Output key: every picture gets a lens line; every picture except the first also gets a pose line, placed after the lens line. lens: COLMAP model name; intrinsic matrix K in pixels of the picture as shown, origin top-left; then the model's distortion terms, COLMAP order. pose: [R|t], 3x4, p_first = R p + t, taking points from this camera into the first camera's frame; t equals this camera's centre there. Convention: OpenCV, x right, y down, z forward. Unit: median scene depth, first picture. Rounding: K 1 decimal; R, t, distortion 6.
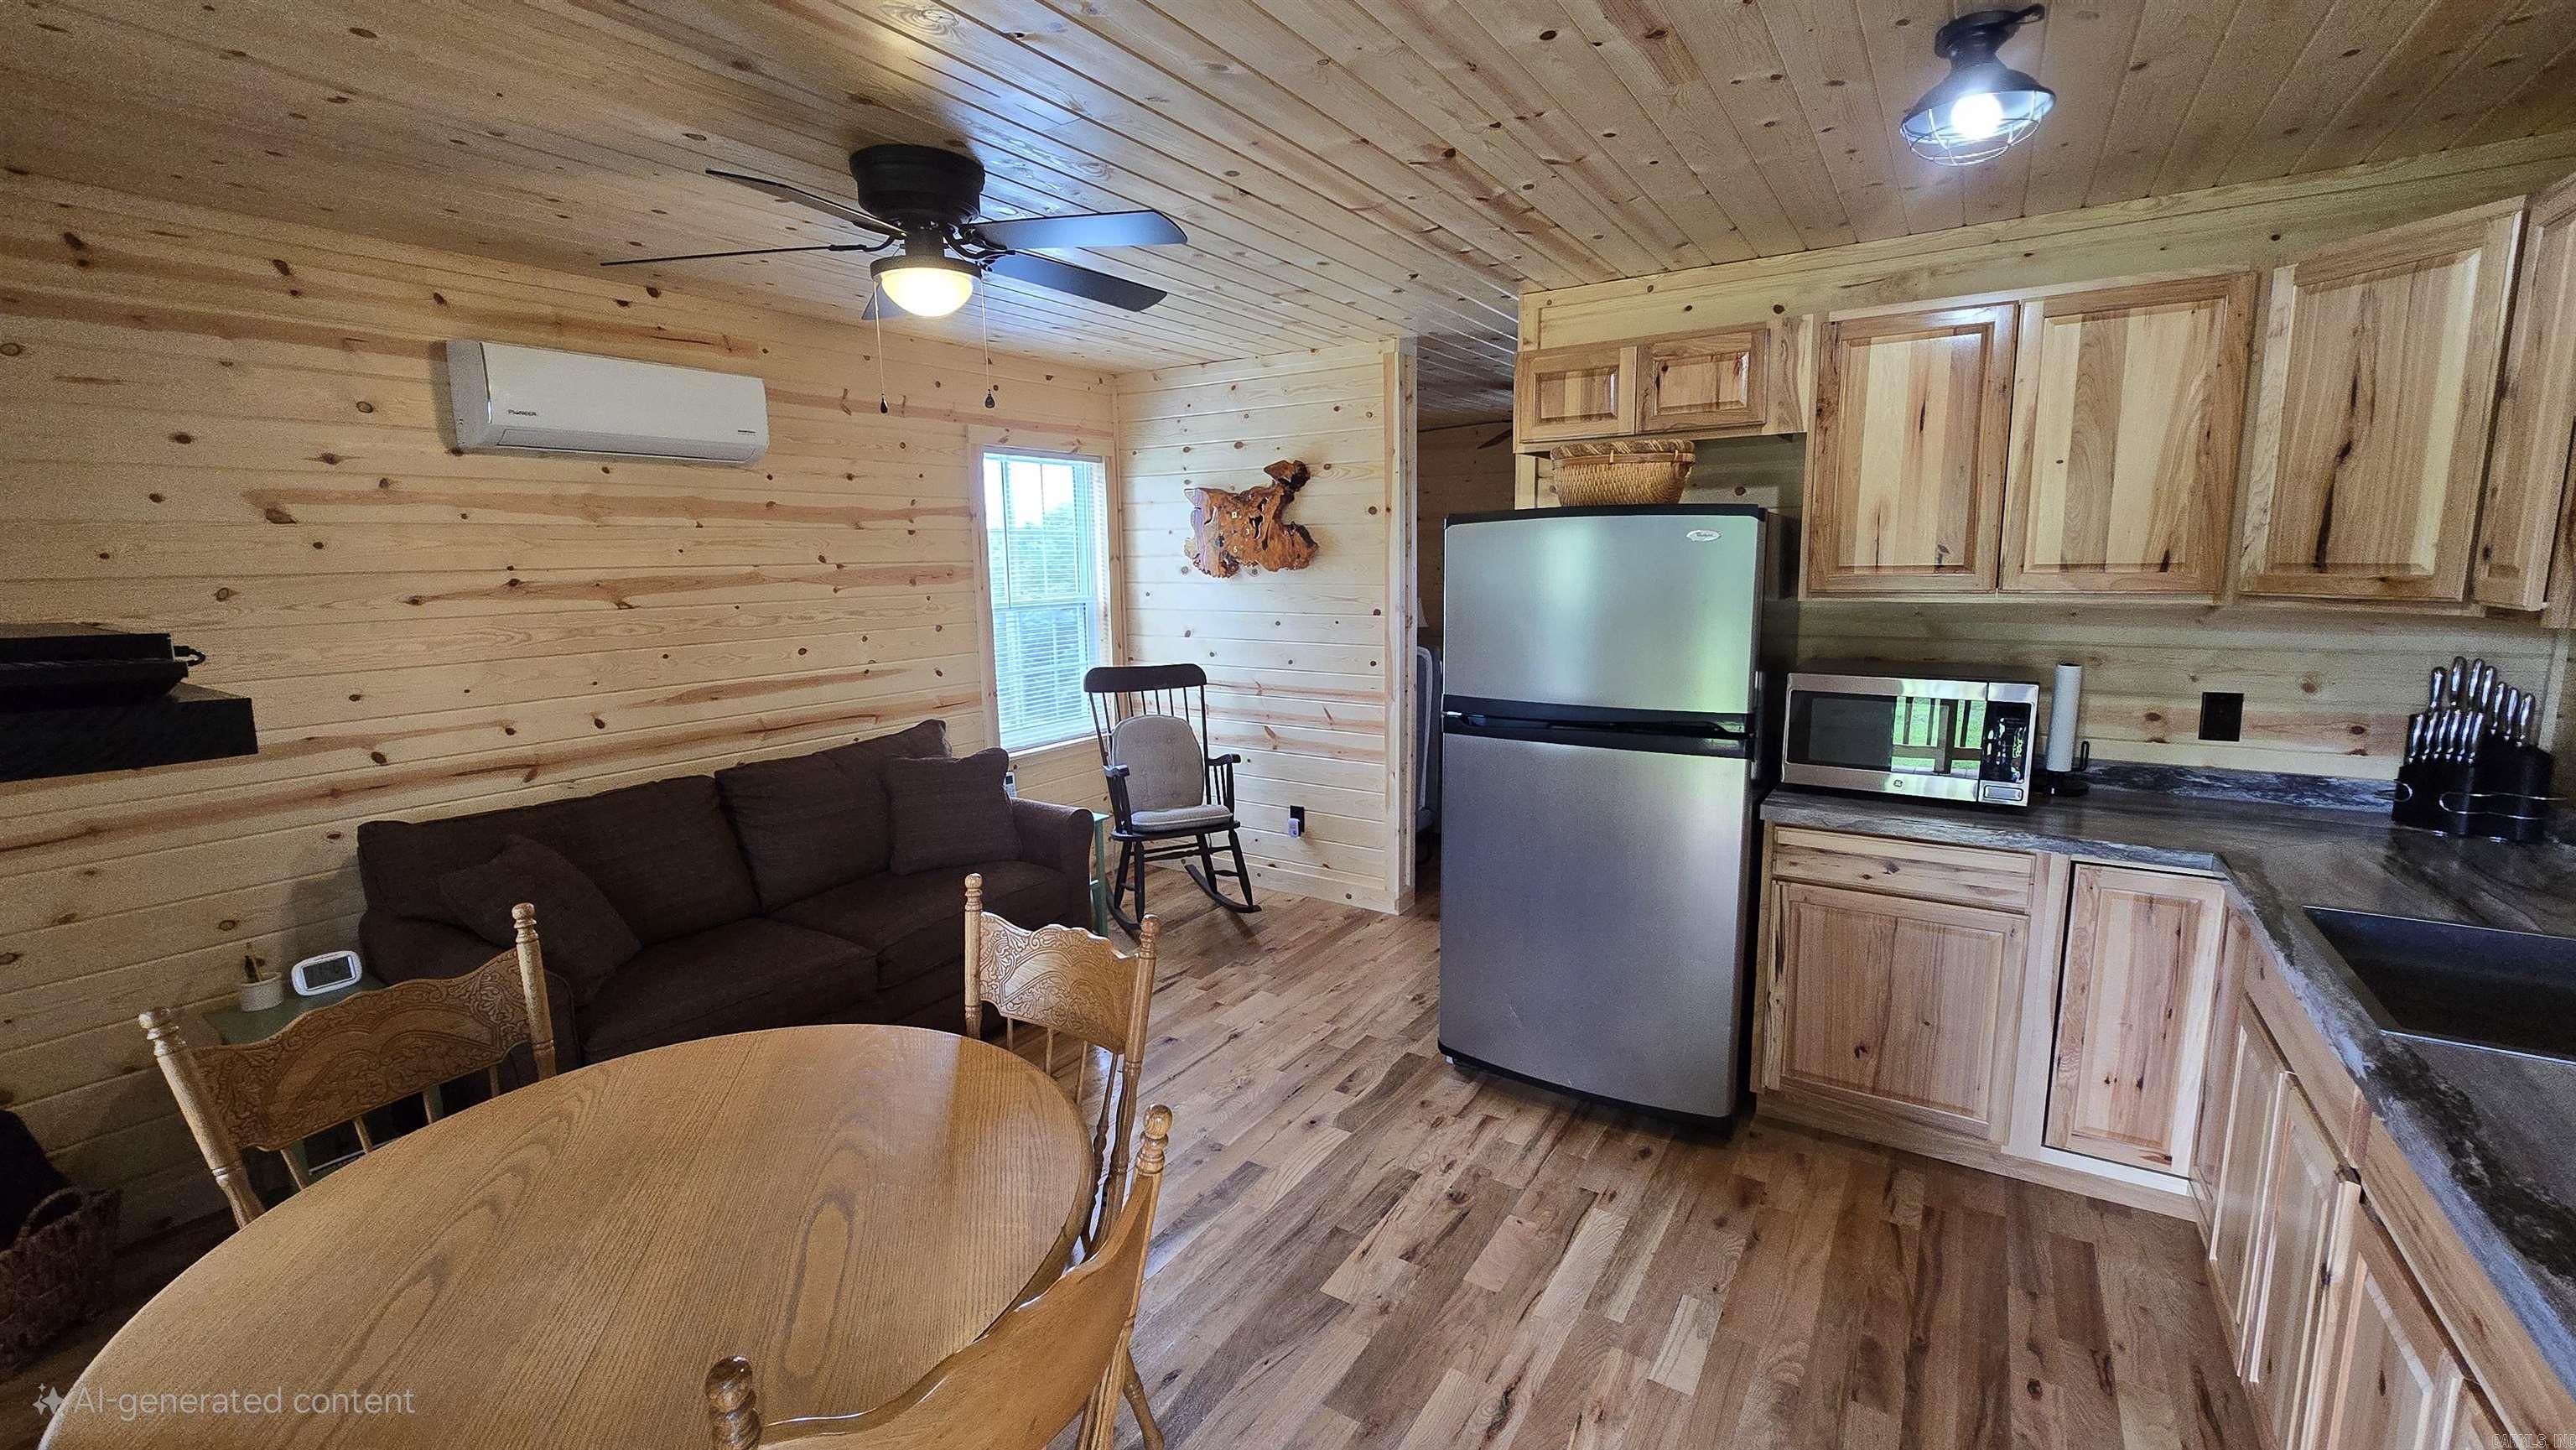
lens RADIAL K [[1052.8, 0, 1290.3], [0, 1052.8, 714.3], [0, 0, 1]] dist [-0.005125, -0.000103]
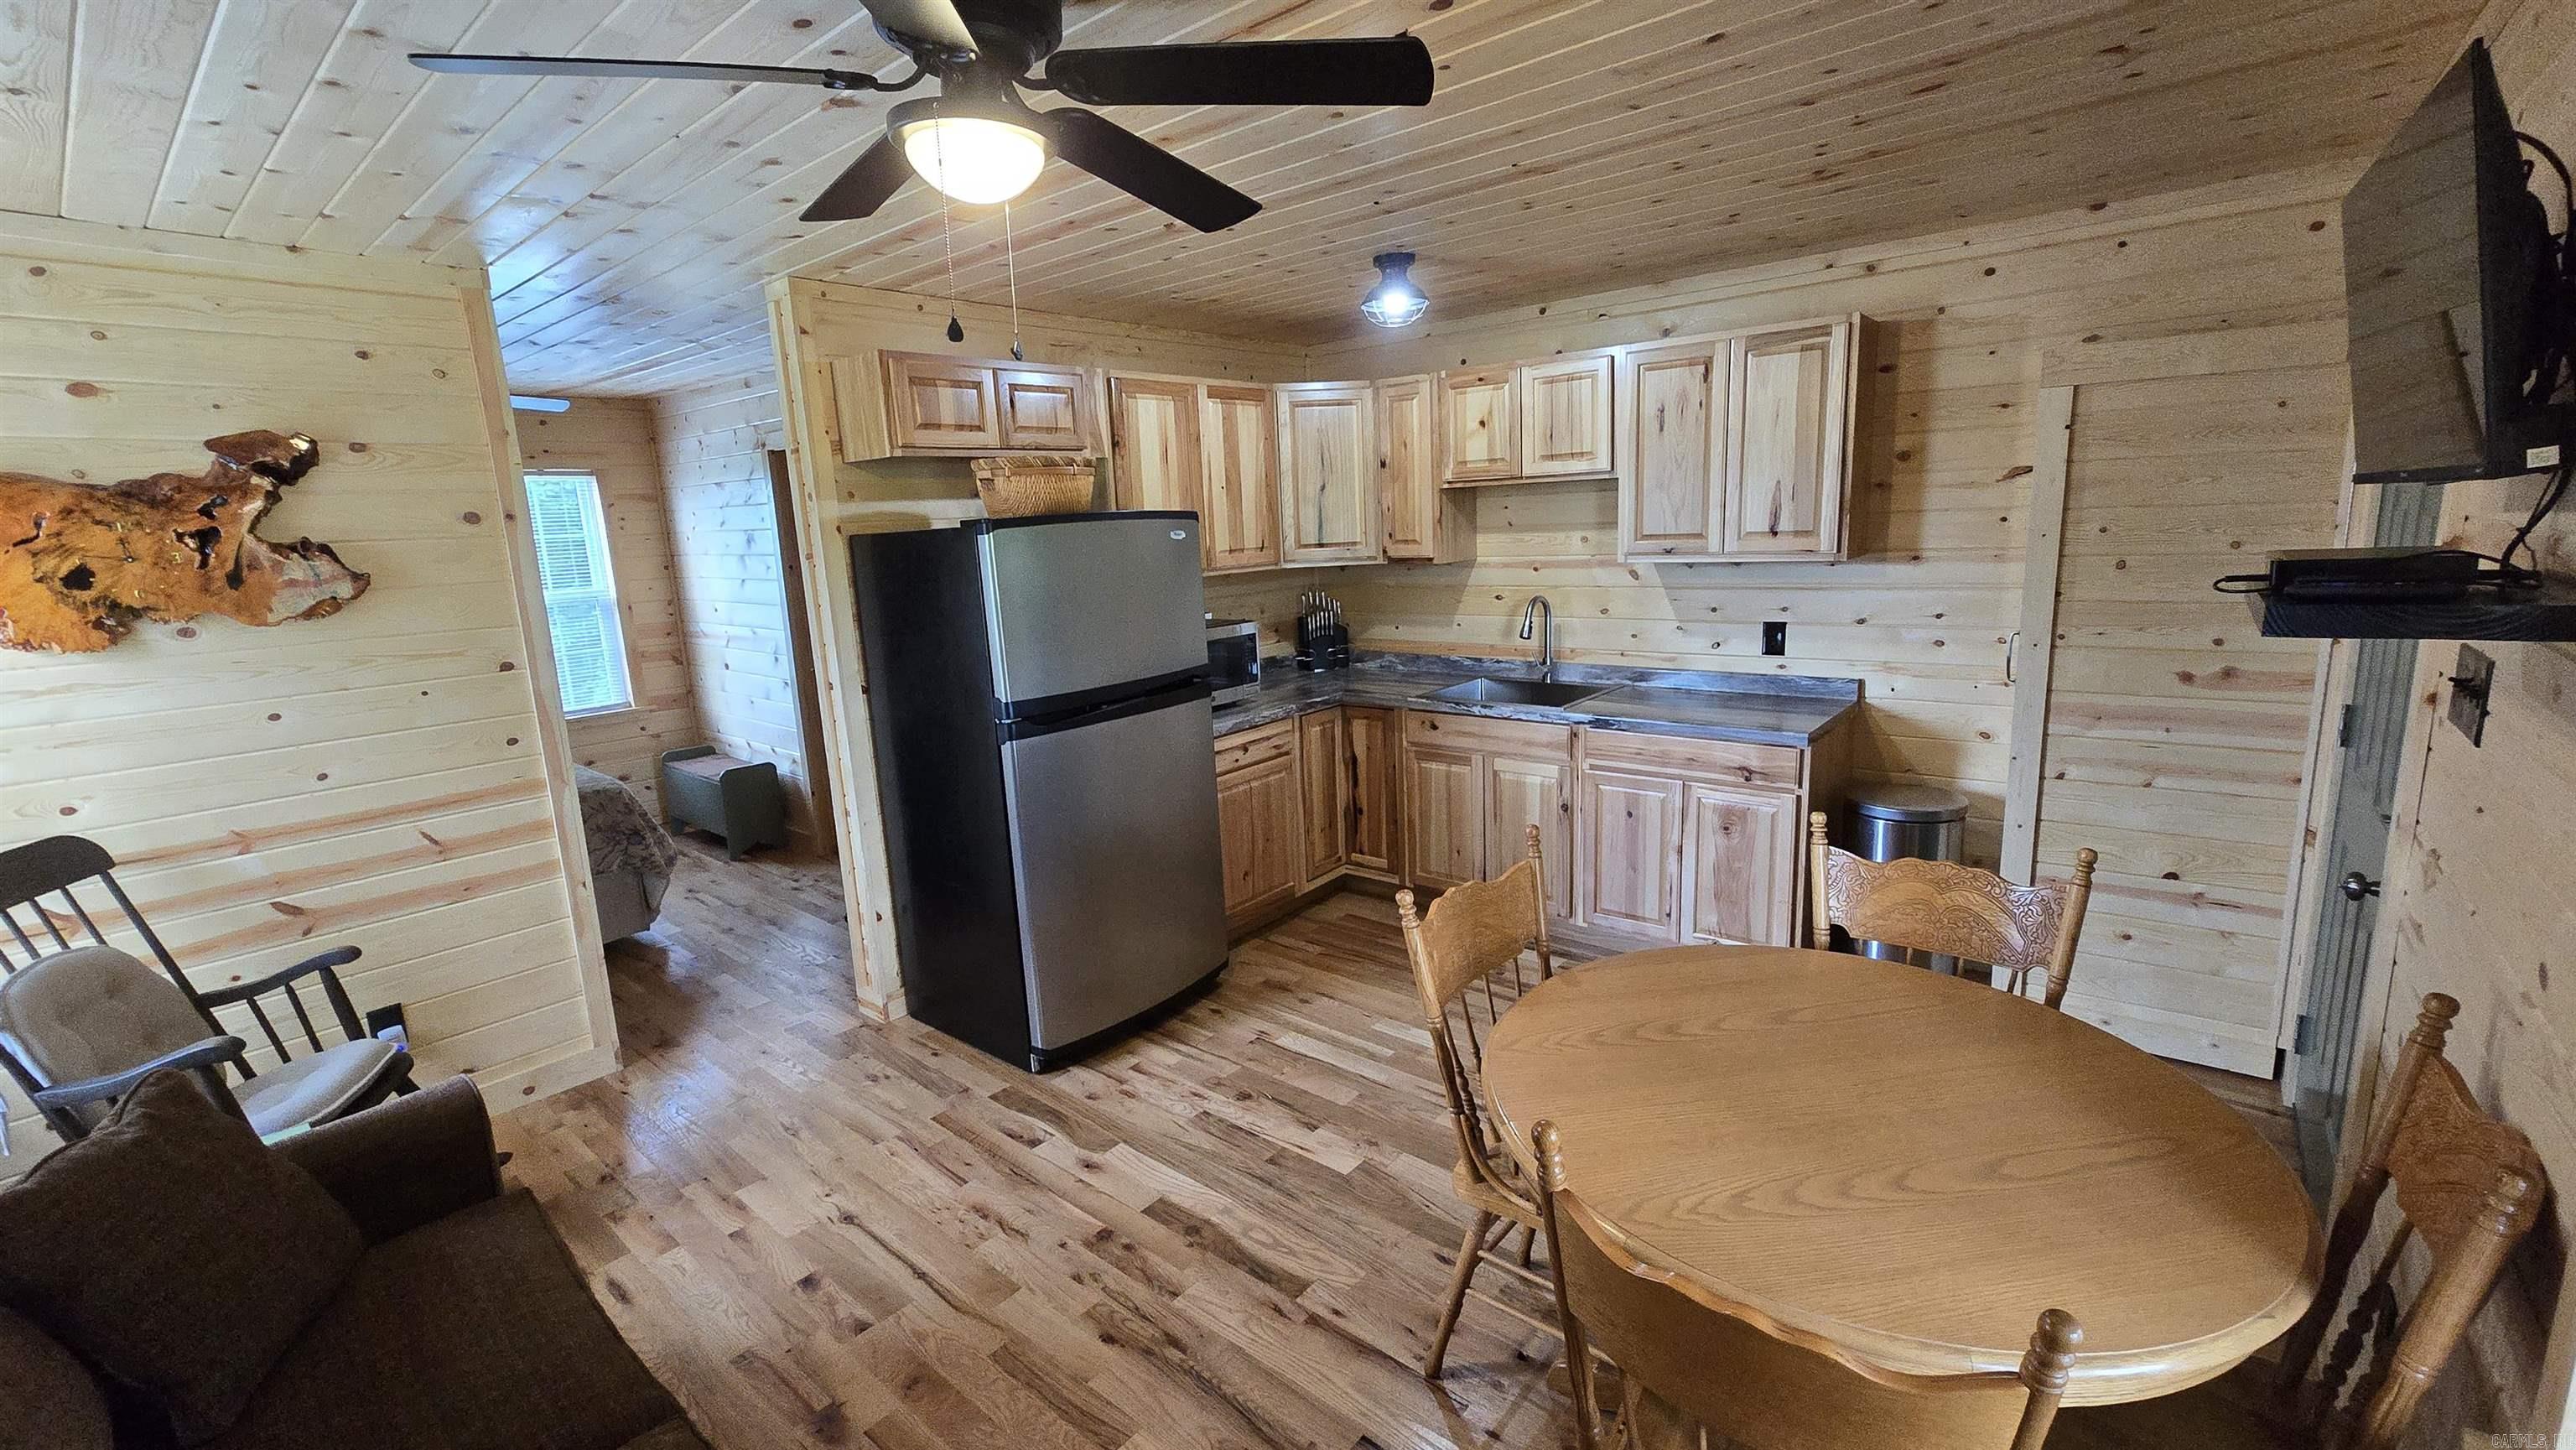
lens RADIAL K [[1052.8, 0, 1290.3], [0, 1052.8, 714.3], [0, 0, 1]] dist [-0.005125, -0.000103]
pose [[0.116449, -0.179866, 0.976774, -0.744286], [0.189995, 0.969337, 0.155846, -0.106972], [-0.974855, 0.167434, 0.147052, 0.572633]]
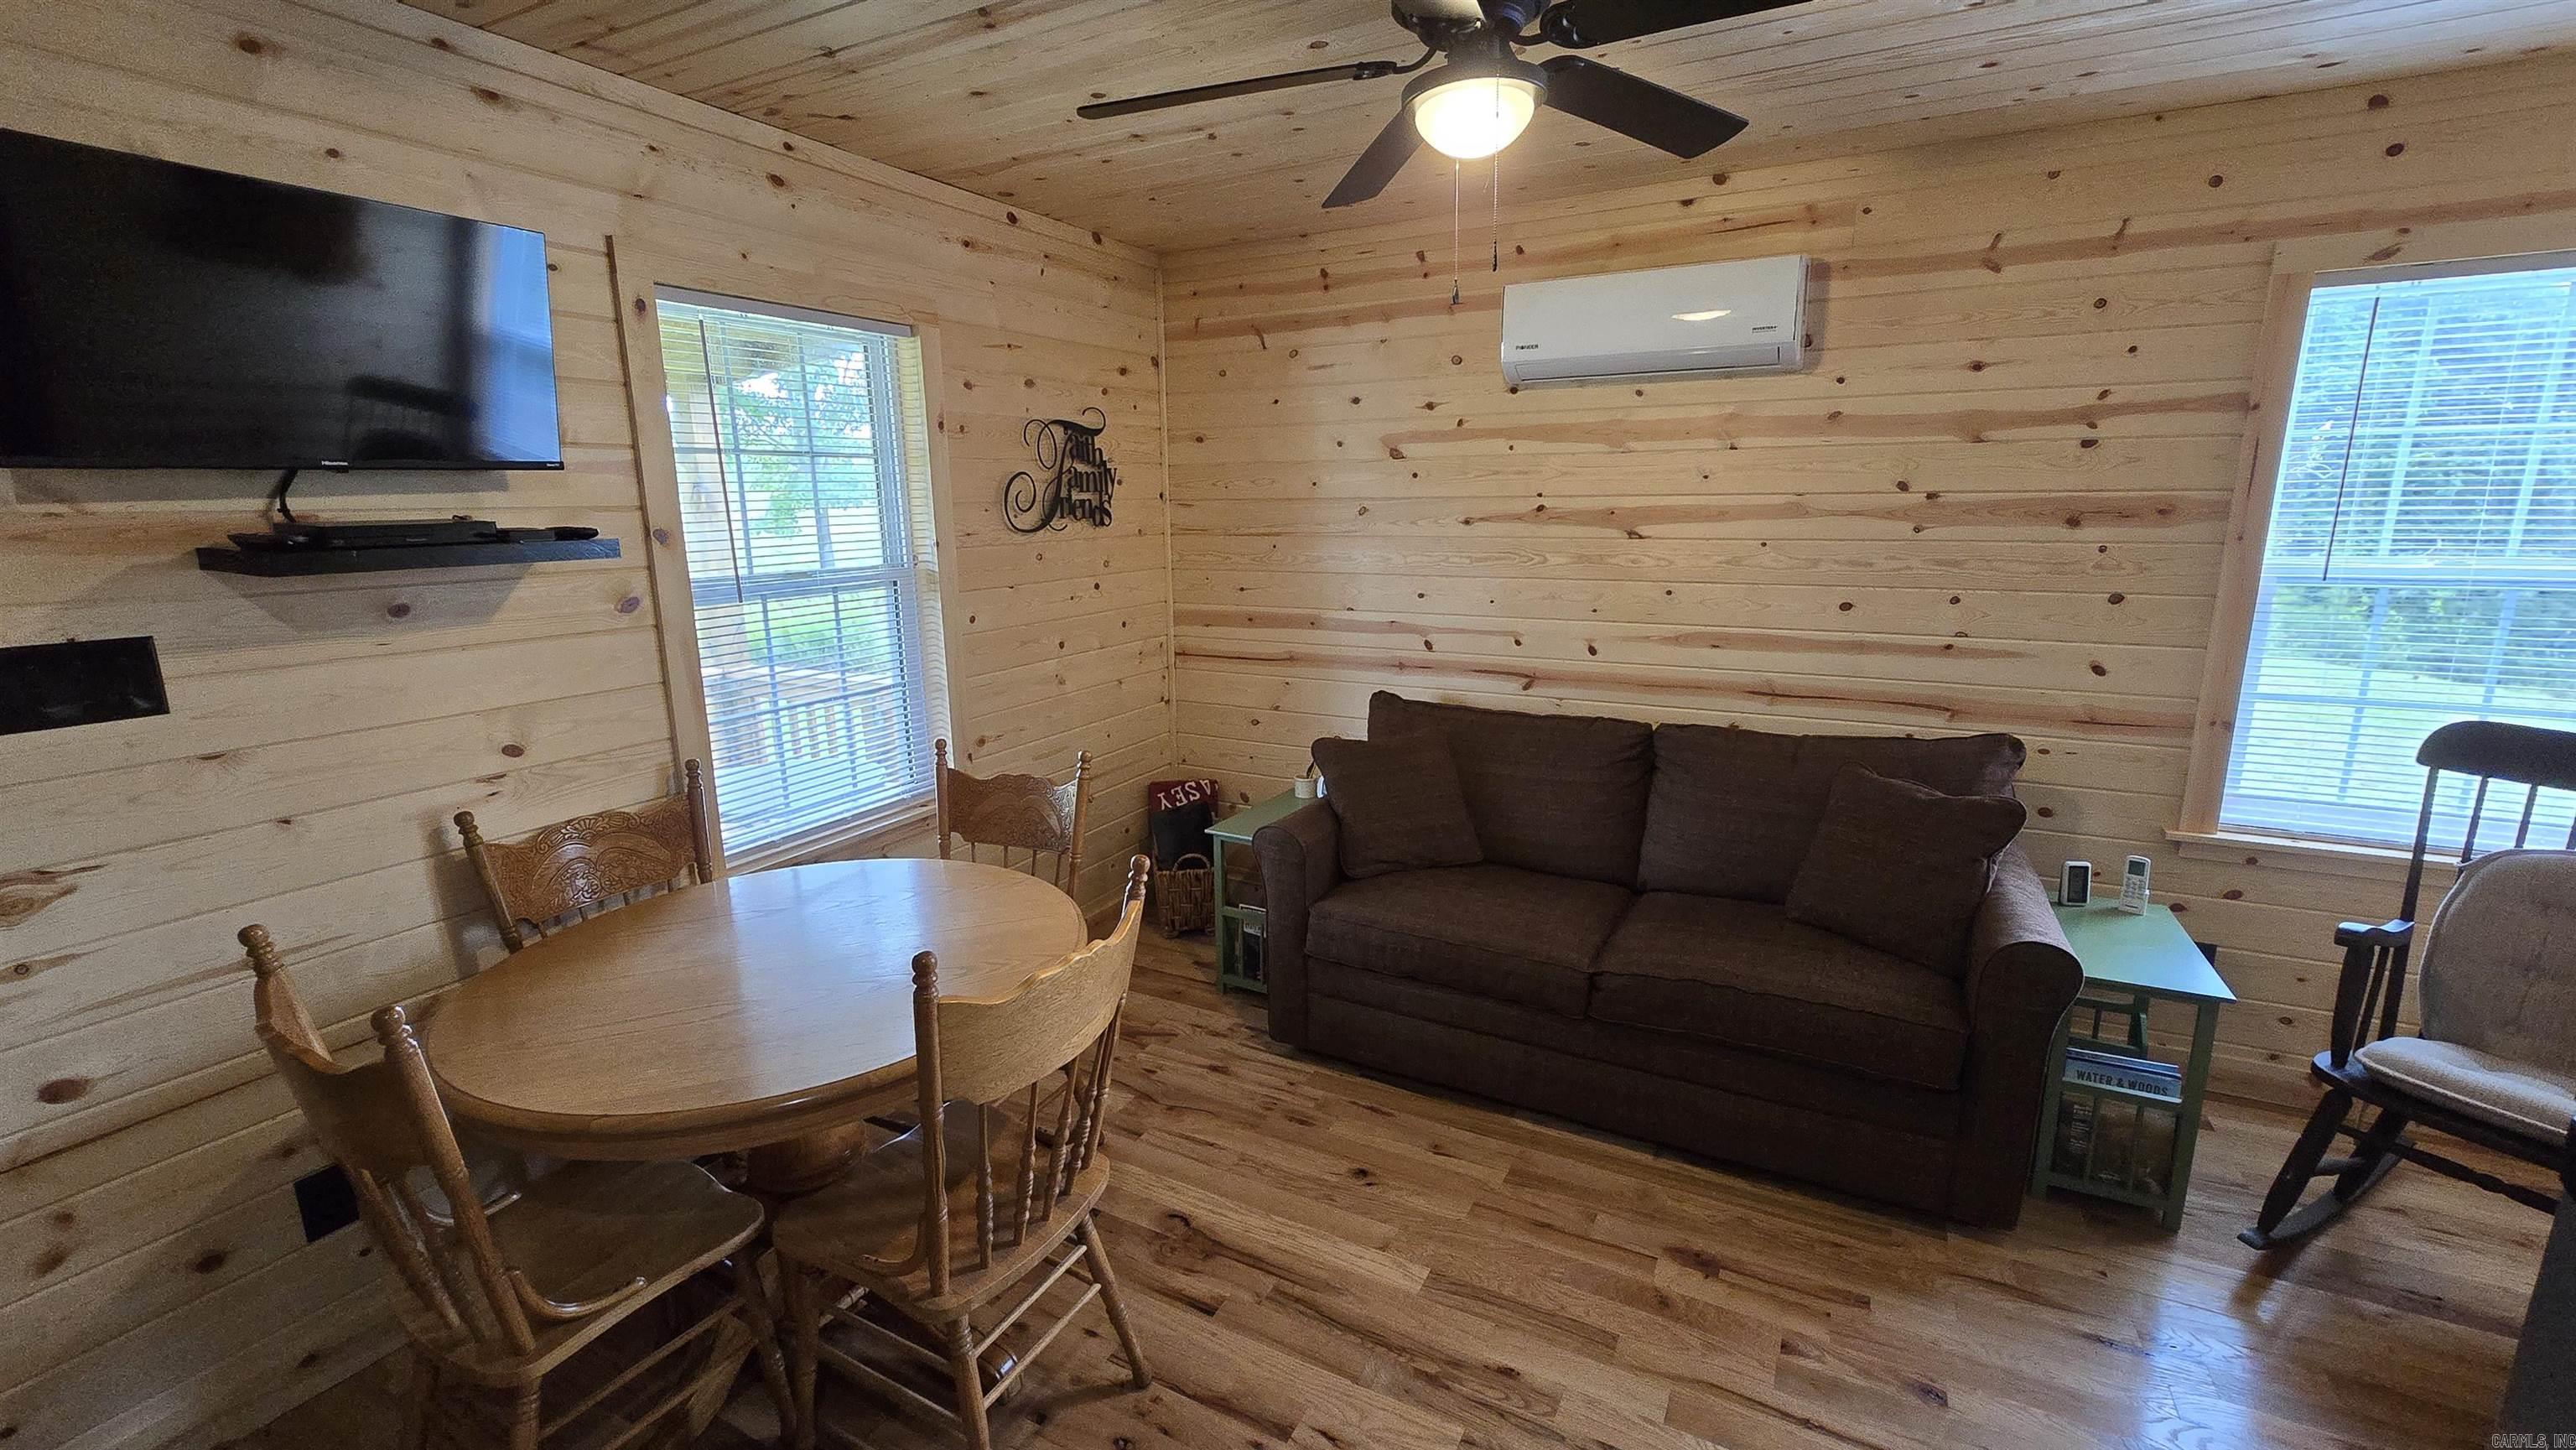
lens RADIAL K [[1052.8, 0, 1290.3], [0, 1052.8, 714.3], [0, 0, 1]] dist [-0.005125, -0.000103]
pose [[0.086117, 0.219601, -0.971782, 0.326927], [-0.138264, 0.968601, 0.206629, -0.103763], [0.986644, 0.116568, 0.113776, 0.620014]]
